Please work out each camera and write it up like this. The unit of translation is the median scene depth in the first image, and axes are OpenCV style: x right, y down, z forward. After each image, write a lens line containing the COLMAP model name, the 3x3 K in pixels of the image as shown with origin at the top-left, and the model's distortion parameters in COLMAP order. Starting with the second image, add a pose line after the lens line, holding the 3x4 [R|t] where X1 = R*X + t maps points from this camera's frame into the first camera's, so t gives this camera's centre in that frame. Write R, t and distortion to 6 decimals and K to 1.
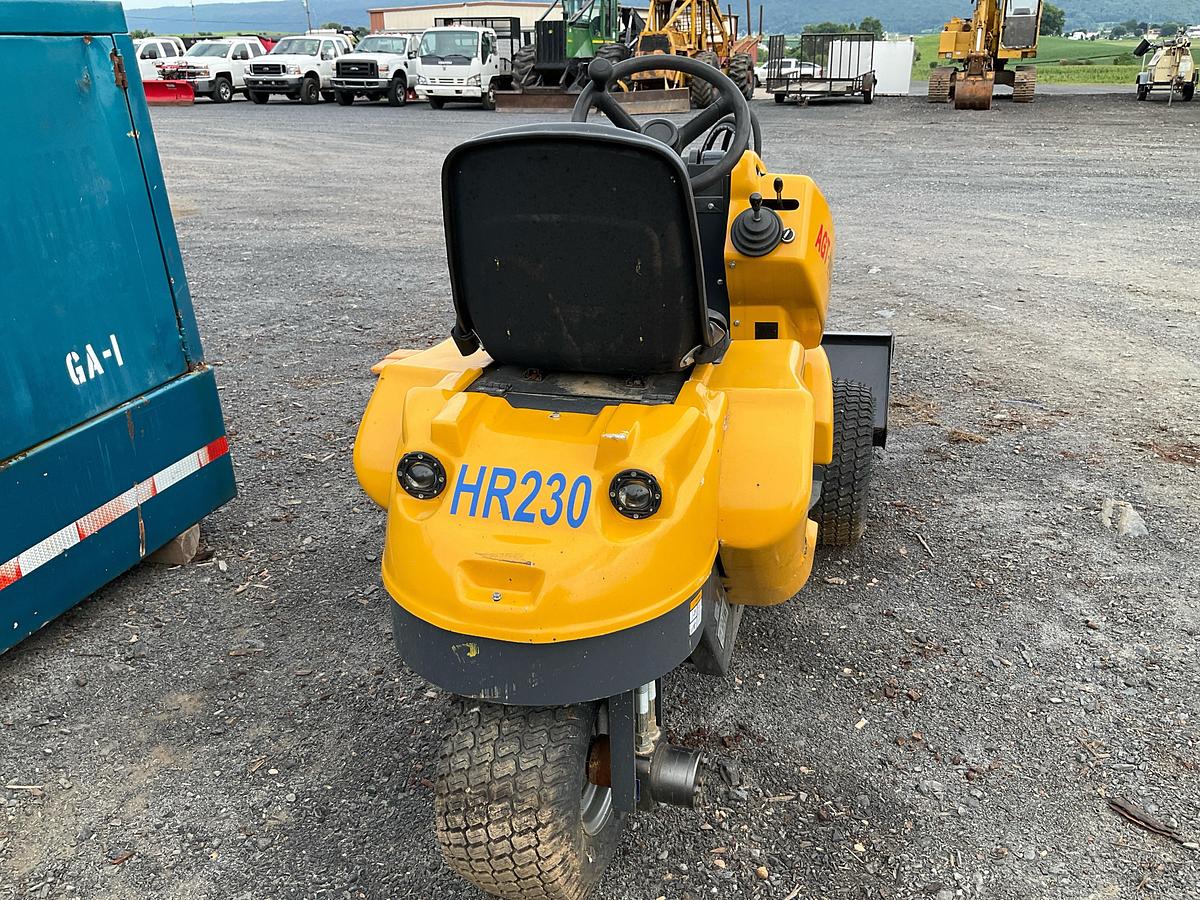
lens RADIAL K [[1007.6, 0, 594.1], [0, 1007.6, 445.0], [0, 0, 1]] dist [0.048741, -0.100291]
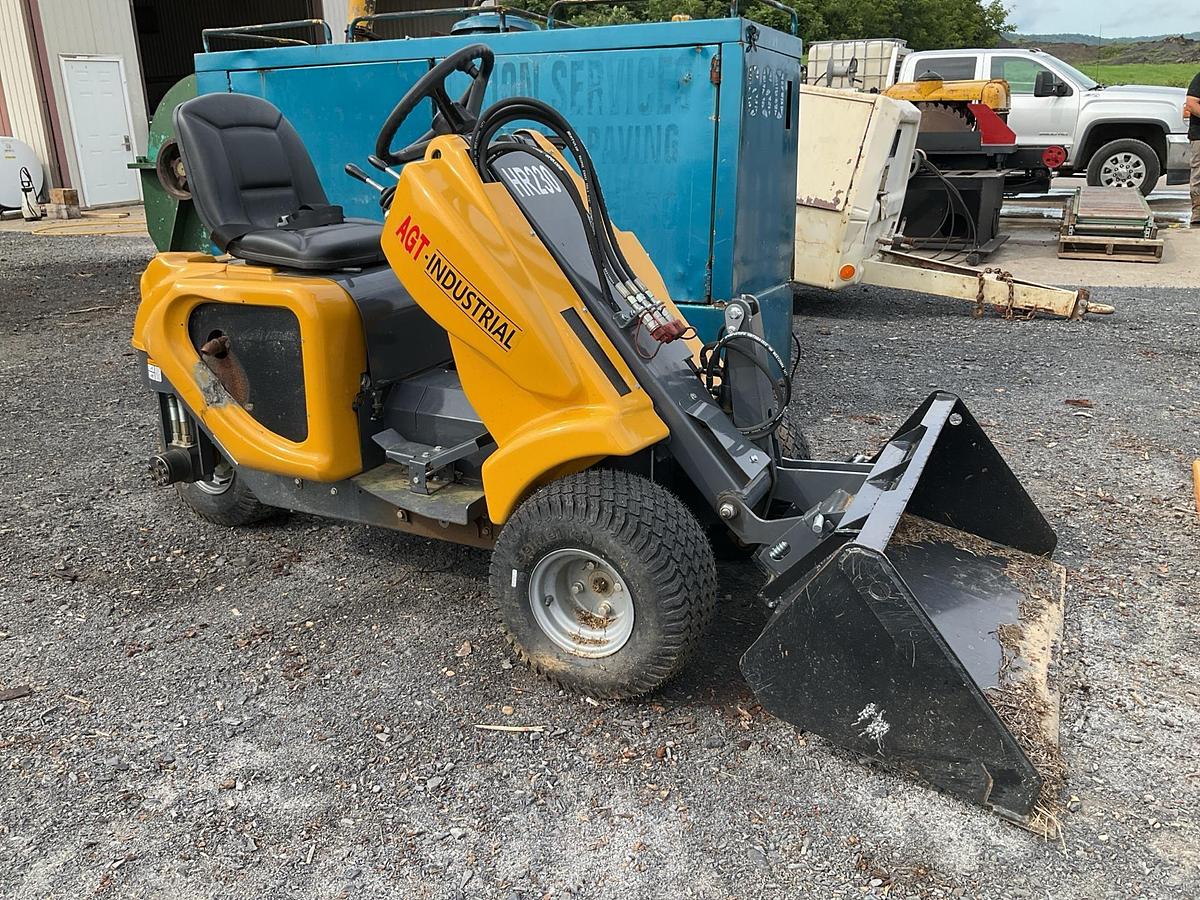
lens RADIAL K [[1007.6, 0, 597.8], [0, 1007.6, 449.1], [0, 0, 1]] dist [0.048741, -0.100291]
pose [[-0.182745, 0.323629, -0.928369, 0.550579], [-0.341799, 0.864456, 0.368631, -0.210773], [0.921834, 0.384681, -0.047358, 0.619741]]
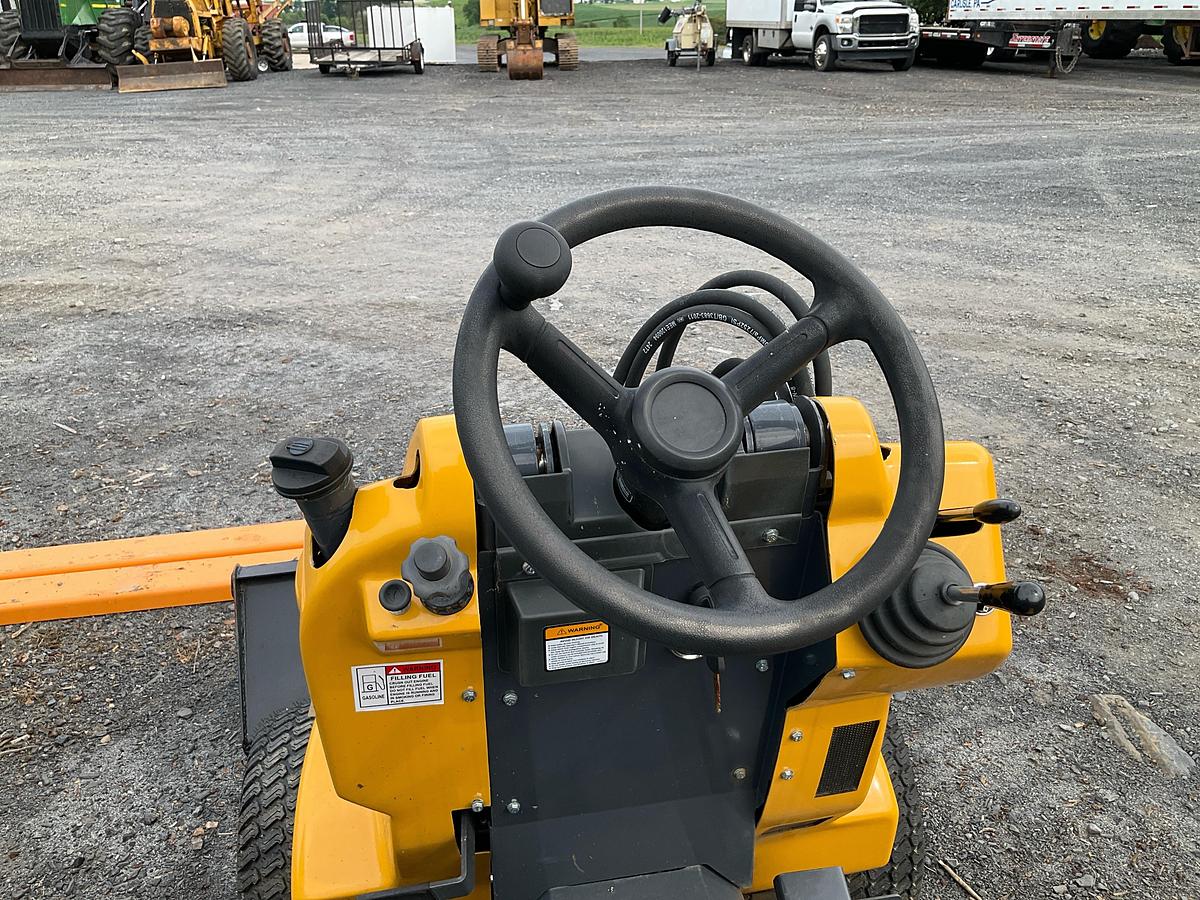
lens RADIAL K [[1007.6, 0, 592.1], [0, 1007.6, 439.0], [0, 0, 1]] dist [0.048741, -0.100291]
pose [[0.907586, -0.156774, 0.389498, -0.048733], [0.146051, 0.987622, 0.057201, -0.148229], [-0.393645, 0.004972, 0.919249, 0.315015]]
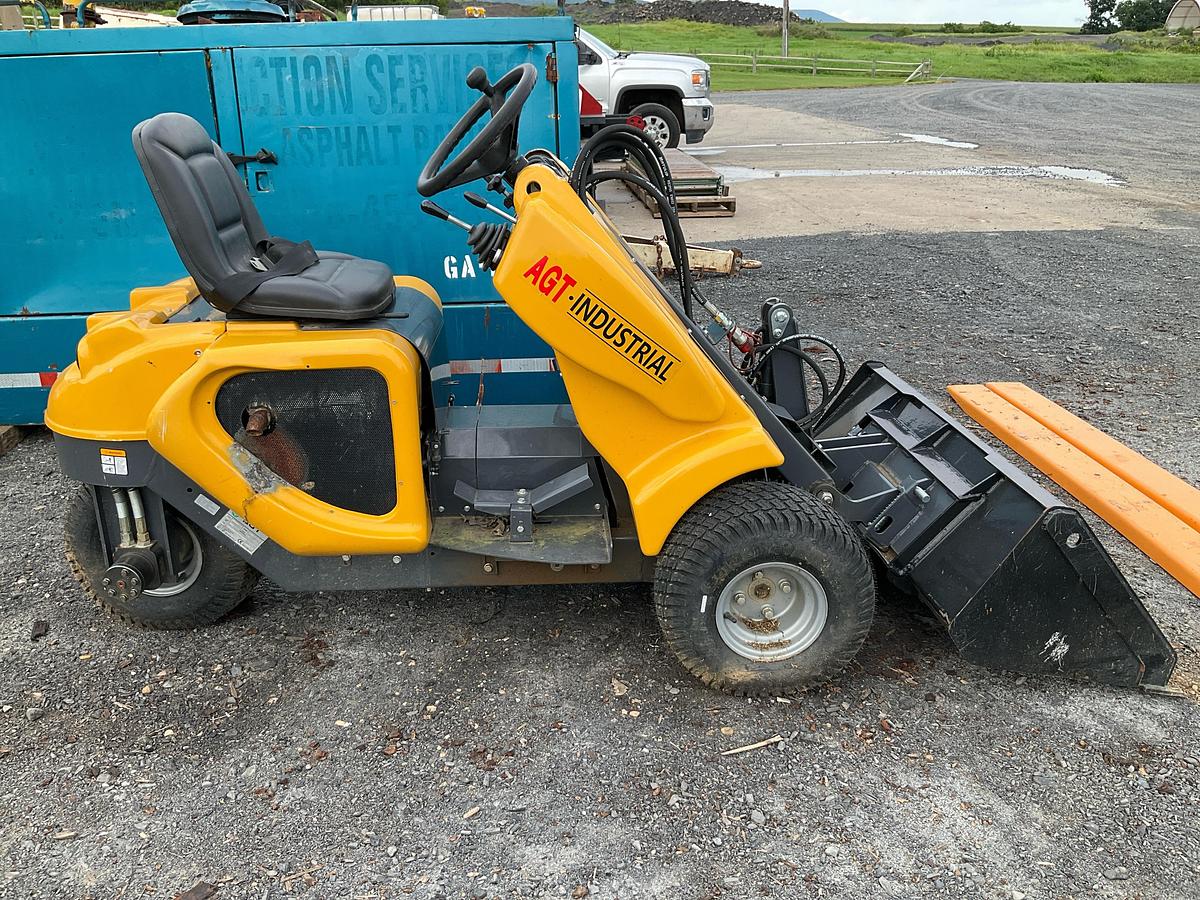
lens RADIAL K [[1007.6, 0, 601.2], [0, 1007.6, 446.9], [0, 0, 1]] dist [0.048741, -0.100291]
pose [[0.312936, 0.346048, -0.884489, 0.523875], [-0.336509, 0.911249, 0.237459, -0.140442], [0.888163, 0.223329, 0.401611, 0.346243]]
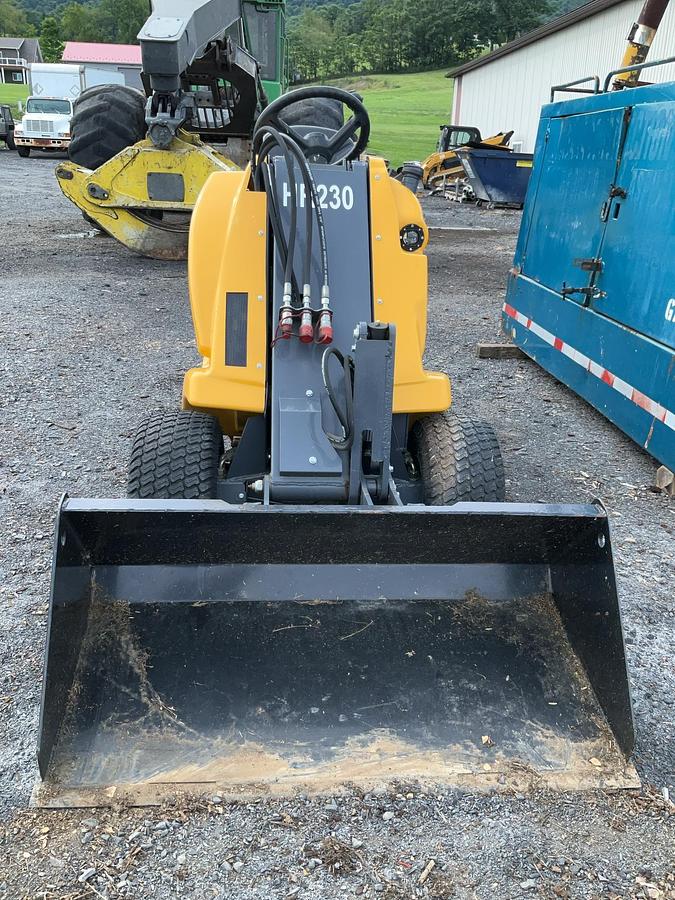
lens RADIAL K [[755.7, 0, 337.3], [0, 755.7, 436.2], [0, 0, 1]] dist [0.048741, -0.100291]
pose [[-0.944659, 0.097596, -0.313200, 0.195156], [-0.139140, 0.745394, 0.651941, -0.331751], [0.297084, 0.659441, -0.690564, 0.950323]]
